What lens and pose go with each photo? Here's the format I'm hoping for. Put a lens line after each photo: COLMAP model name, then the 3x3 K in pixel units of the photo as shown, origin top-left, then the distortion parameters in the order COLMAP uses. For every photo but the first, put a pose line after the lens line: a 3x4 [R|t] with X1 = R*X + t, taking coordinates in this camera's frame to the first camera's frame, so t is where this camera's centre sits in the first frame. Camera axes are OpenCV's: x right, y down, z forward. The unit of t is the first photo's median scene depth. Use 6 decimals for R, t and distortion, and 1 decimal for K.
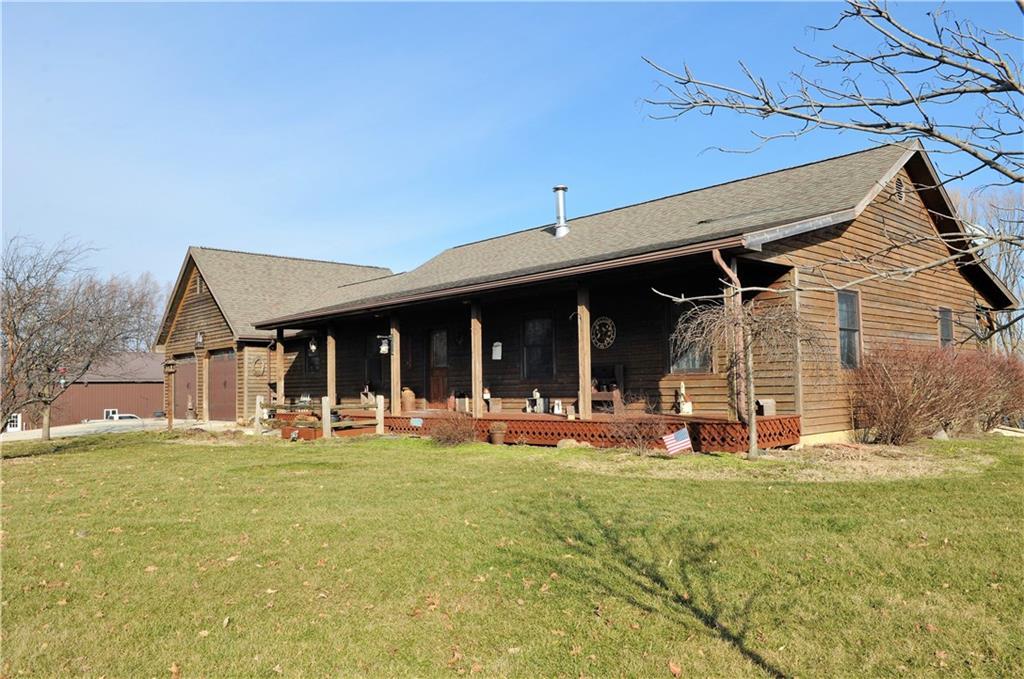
lens RADIAL K [[771.4, 0, 512.0], [0, 771.4, 339.5], [0, 0, 1]] dist [-0.008868, -0.045094]
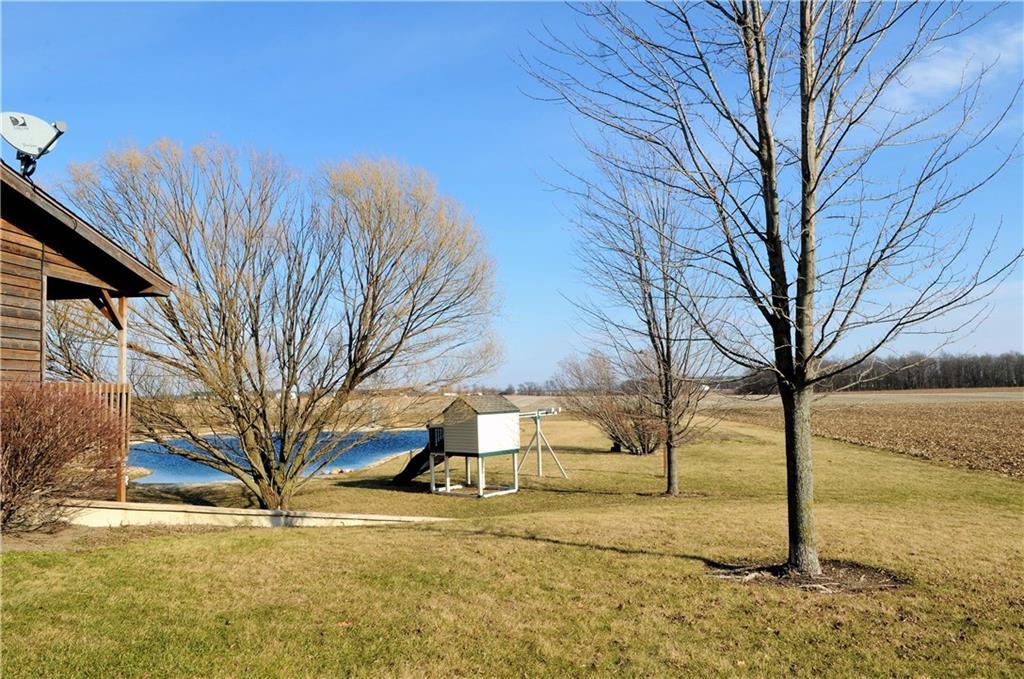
lens RADIAL K [[771.4, 0, 512.0], [0, 771.4, 339.5], [0, 0, 1]] dist [-0.008868, -0.045094]
pose [[0.749420, 0.042492, 0.660730, 0.692812], [-0.029626, 0.999091, -0.030649, 0.006979], [-0.661432, 0.003394, 0.749997, 0.547032]]
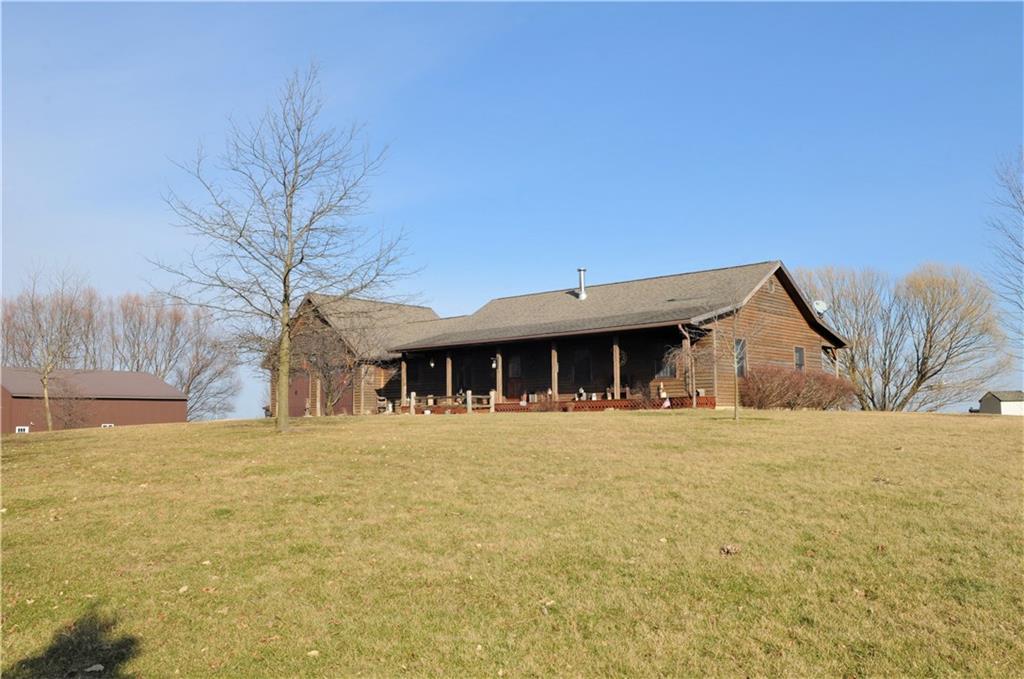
lens RADIAL K [[877.7, 0, 512.0], [0, 877.7, 339.5], [0, 0, 1]] dist [-0.000525, 0.001889]
pose [[0.995625, 0.017057, 0.091874, -0.390611], [-0.014340, 0.999442, -0.030151, 0.016174], [-0.092337, 0.028701, 0.995314, -1.289746]]
